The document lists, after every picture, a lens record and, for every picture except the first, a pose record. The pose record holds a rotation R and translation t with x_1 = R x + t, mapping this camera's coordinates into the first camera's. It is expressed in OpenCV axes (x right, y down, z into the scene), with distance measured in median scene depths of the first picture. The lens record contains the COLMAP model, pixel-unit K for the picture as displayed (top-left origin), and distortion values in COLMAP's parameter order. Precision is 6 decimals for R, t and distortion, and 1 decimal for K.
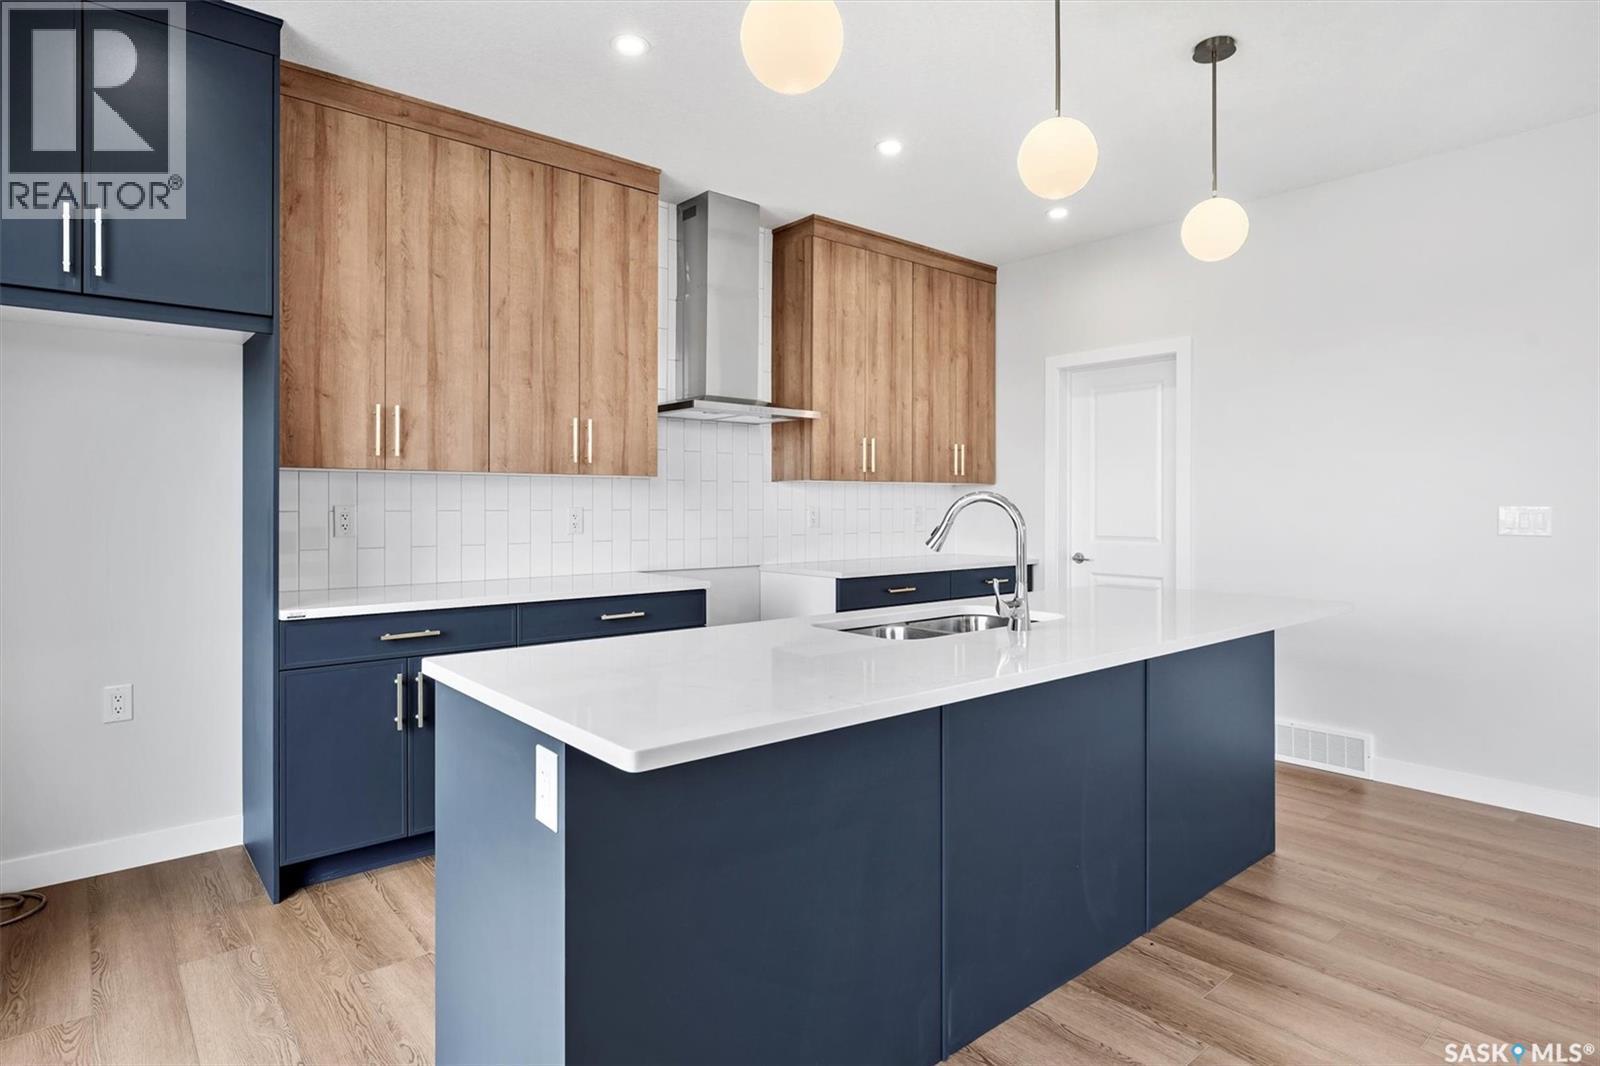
lens RADIAL K [[858.9, 0, 793.5], [0, 858.9, 505.8], [0, 0, 1]] dist [-0.001896, 0.000198]
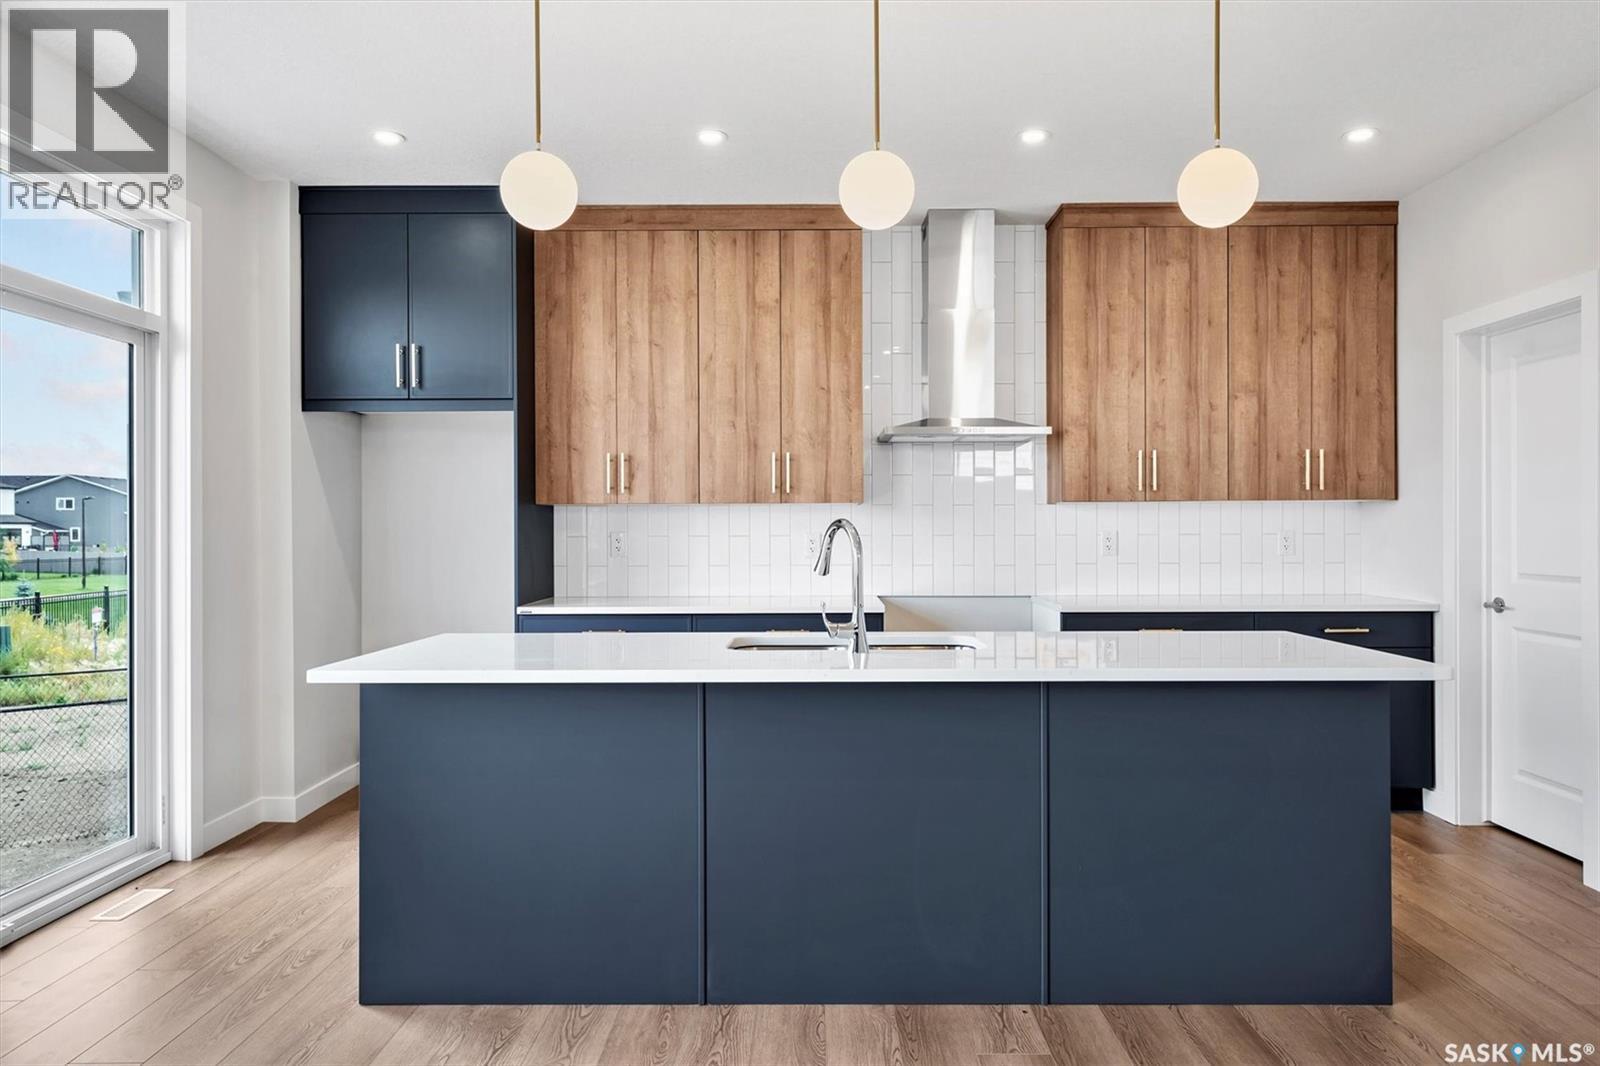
lens RADIAL K [[1036.2, 0, 804.8], [0, 1036.2, 527.6], [0, 0, 1]] dist [0.014292, -0.000595]
pose [[0.767761, -0.003955, -0.640725, 0.625255], [0.004163, 0.999991, -0.001185, -0.003804], [0.640723, -0.001758, 0.767770, -0.000870]]
